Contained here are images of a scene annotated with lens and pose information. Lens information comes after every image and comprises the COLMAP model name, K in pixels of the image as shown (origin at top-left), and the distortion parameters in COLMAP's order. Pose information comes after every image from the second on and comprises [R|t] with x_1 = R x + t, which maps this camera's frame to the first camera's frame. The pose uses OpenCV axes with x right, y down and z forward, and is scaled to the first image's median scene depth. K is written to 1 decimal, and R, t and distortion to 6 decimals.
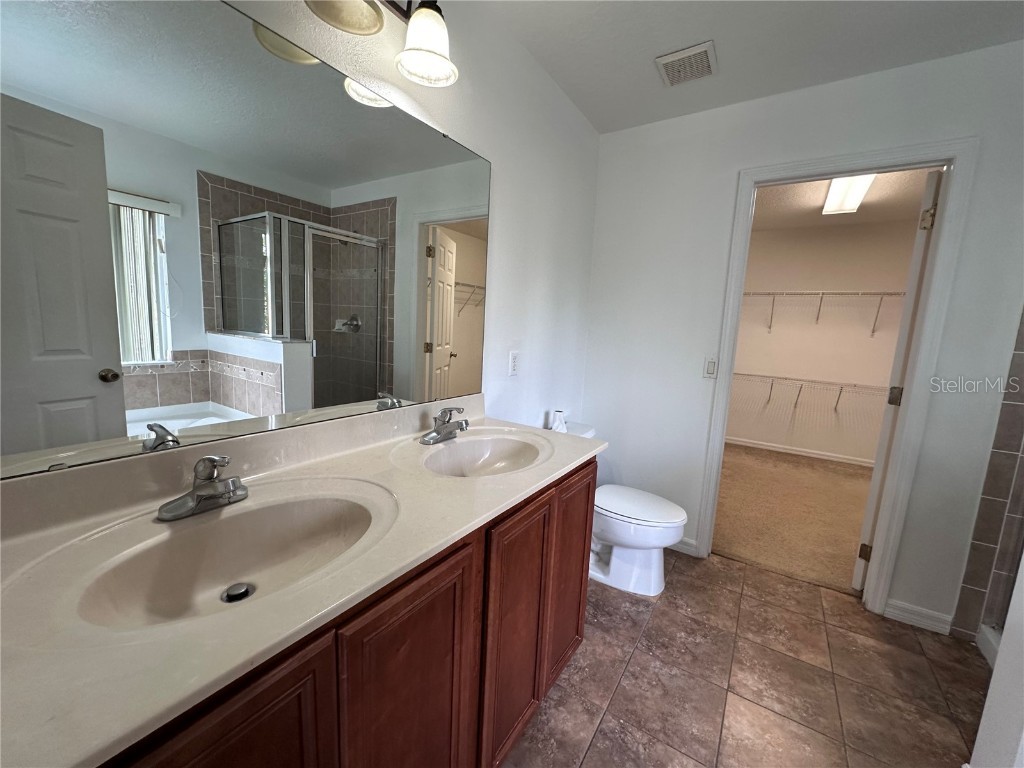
lens RADIAL K [[405.5, 0, 515.5], [0, 405.5, 382.5], [0, 0, 1]] dist [-0.003509, 0.000966]
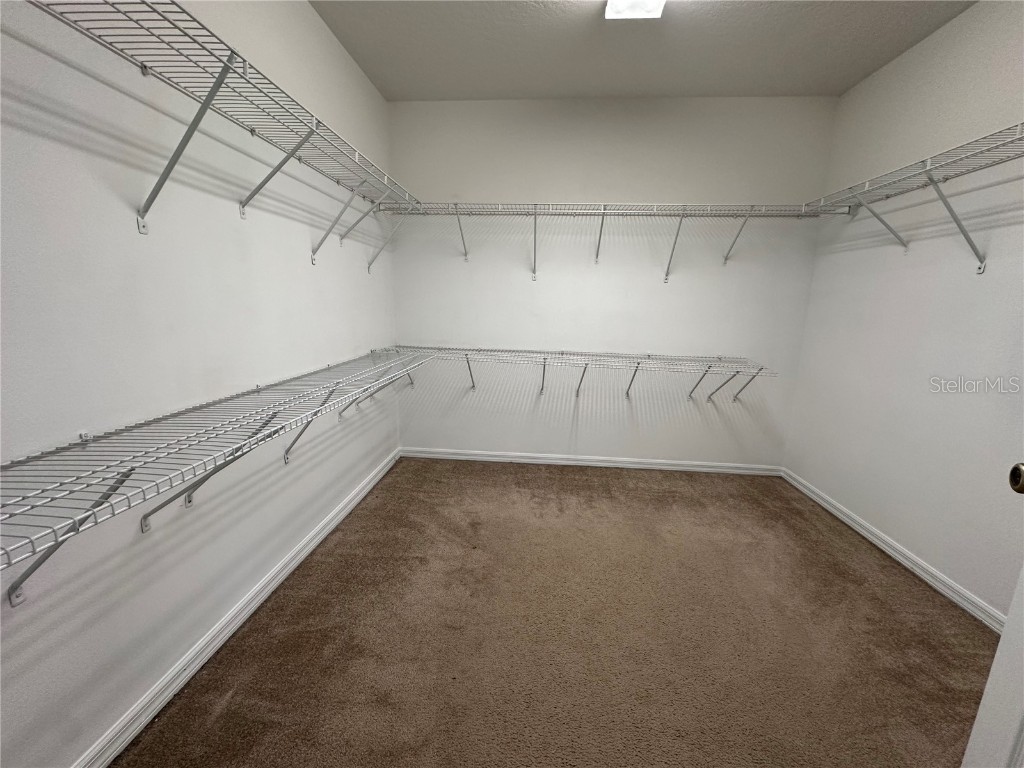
lens RADIAL K [[405.5, 0, 510.5], [0, 405.5, 383.2], [0, 0, 1]] dist [-0.003509, 0.000966]
pose [[0.880643, -0.119755, 0.458397, 0.303640], [0.086963, 0.991947, 0.092075, -0.028912], [-0.465732, -0.041222, 0.883965, 0.480265]]
